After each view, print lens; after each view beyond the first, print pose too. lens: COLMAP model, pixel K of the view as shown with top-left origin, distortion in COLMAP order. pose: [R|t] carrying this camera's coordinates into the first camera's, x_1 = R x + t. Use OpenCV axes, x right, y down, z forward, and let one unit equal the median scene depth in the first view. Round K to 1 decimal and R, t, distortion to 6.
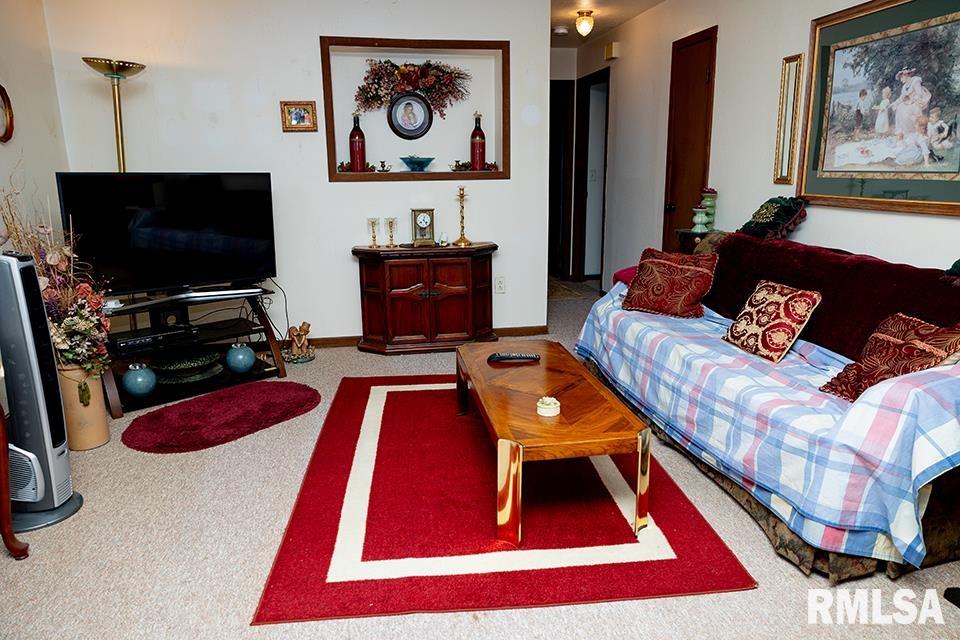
lens RADIAL K [[637.9, 0, 483.1], [0, 637.9, 317.4], [0, 0, 1]] dist [-0.003318, 0.005596]
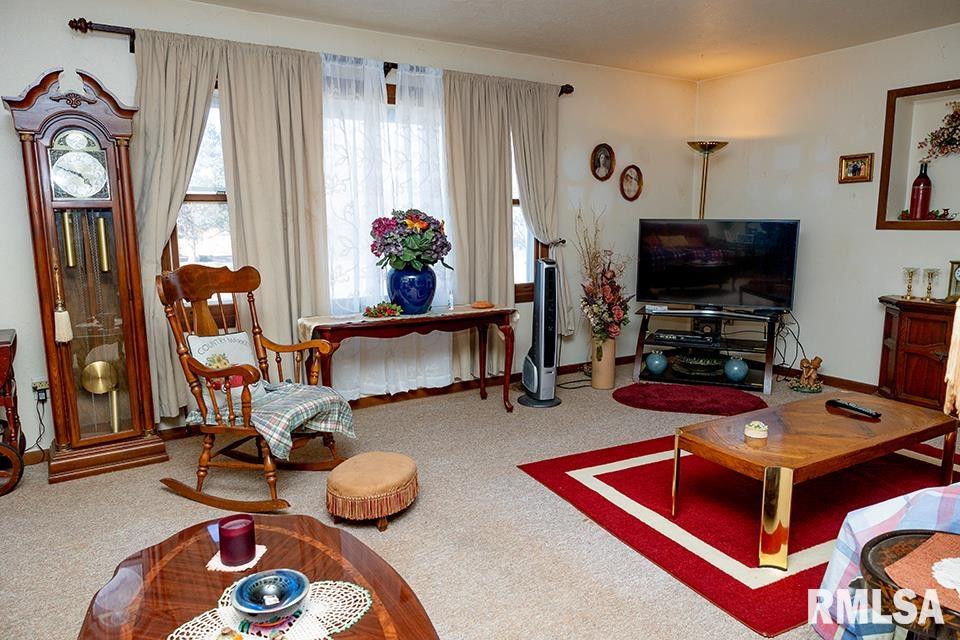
lens RADIAL K [[637.9, 0, 480.3], [0, 637.9, 319.1], [0, 0, 1]] dist [-0.003318, 0.005596]
pose [[0.352754, 0.145740, -0.924297, 0.577414], [-0.212594, 0.974446, 0.072512, -0.014549], [0.911245, 0.170921, 0.374723, 0.077661]]
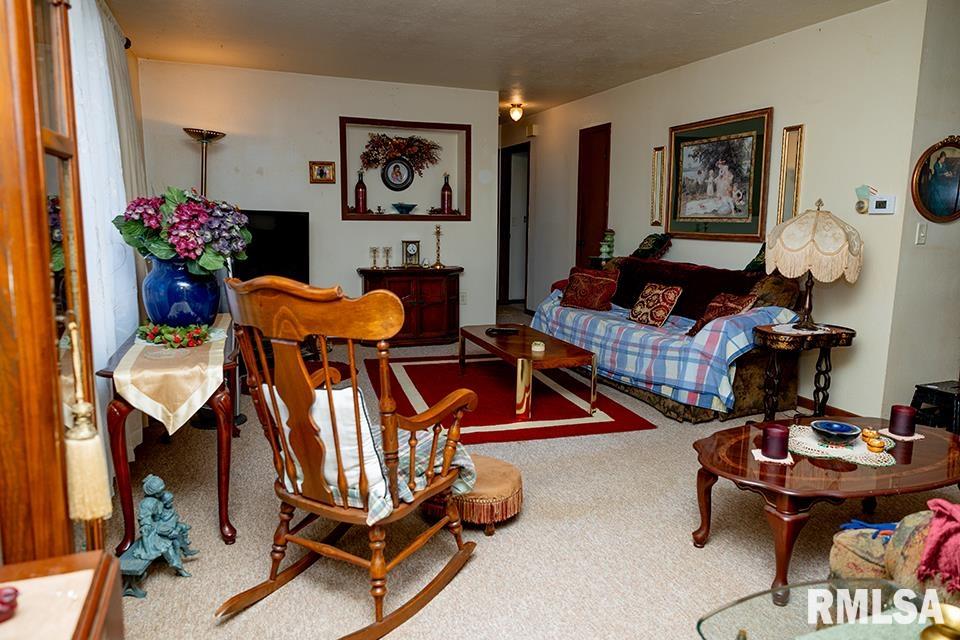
lens RADIAL K [[637.9, 0, 481.5], [0, 637.9, 315.2], [0, 0, 1]] dist [-0.003318, 0.005596]
pose [[0.984162, -0.007523, 0.177110, -0.221874], [0.021764, 0.996668, -0.078605, 0.117956], [-0.175929, 0.081215, 0.981047, -0.423409]]
